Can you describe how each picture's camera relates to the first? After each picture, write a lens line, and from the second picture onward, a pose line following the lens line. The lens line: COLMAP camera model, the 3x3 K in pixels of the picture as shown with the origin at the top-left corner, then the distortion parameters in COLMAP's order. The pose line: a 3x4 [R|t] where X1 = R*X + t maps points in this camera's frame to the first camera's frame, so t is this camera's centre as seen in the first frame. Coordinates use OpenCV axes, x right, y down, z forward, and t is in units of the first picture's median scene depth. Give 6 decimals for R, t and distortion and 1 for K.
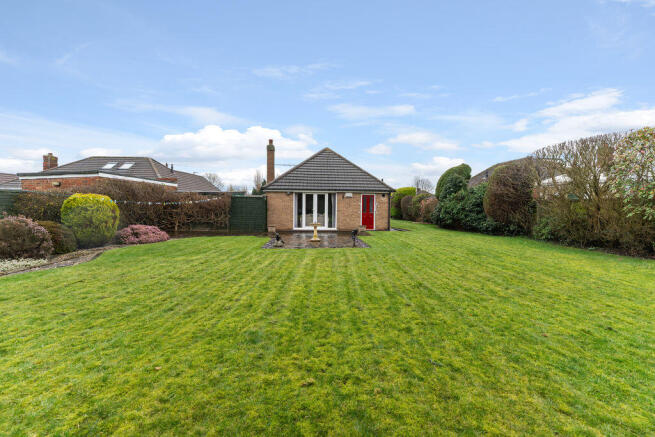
lens RADIAL K [[263.4, 0, 327.5], [0, 263.4, 218.5], [0, 0, 1]] dist [-0.000137, -0.000086]
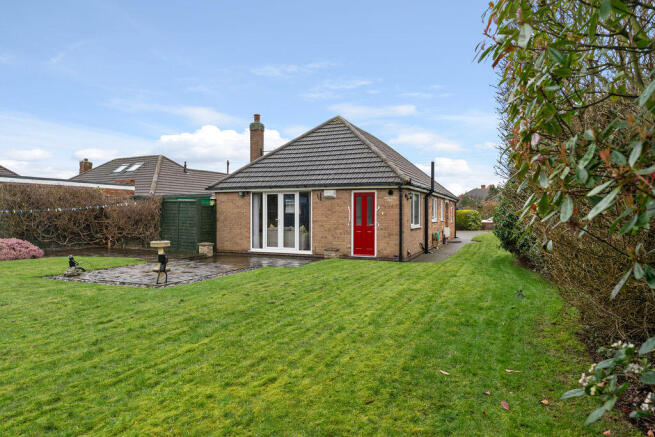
lens RADIAL K [[400.5, 0, 327.5], [0, 400.5, 218.5], [0, 0, 1]] dist [0.002967, 0.000551]
pose [[0.888344, -0.002838, -0.459170, 0.470210], [-0.015670, 0.999211, -0.036491, -0.004146], [0.458912, 0.039612, 0.887598, 0.232074]]
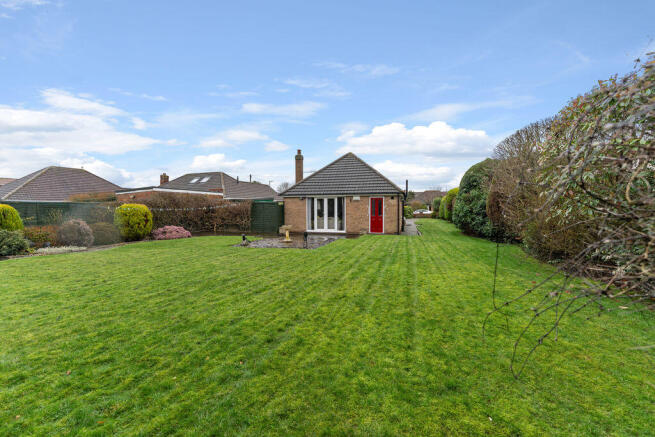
lens RADIAL K [[263.4, 0, 327.5], [0, 263.4, 218.5], [0, 0, 1]] dist [-0.000137, -0.000086]
pose [[0.937393, 0.000816, -0.348274, 0.326840], [-0.003985, 0.999957, -0.008384, -0.003113], [0.348252, 0.009247, 0.937355, 0.012726]]
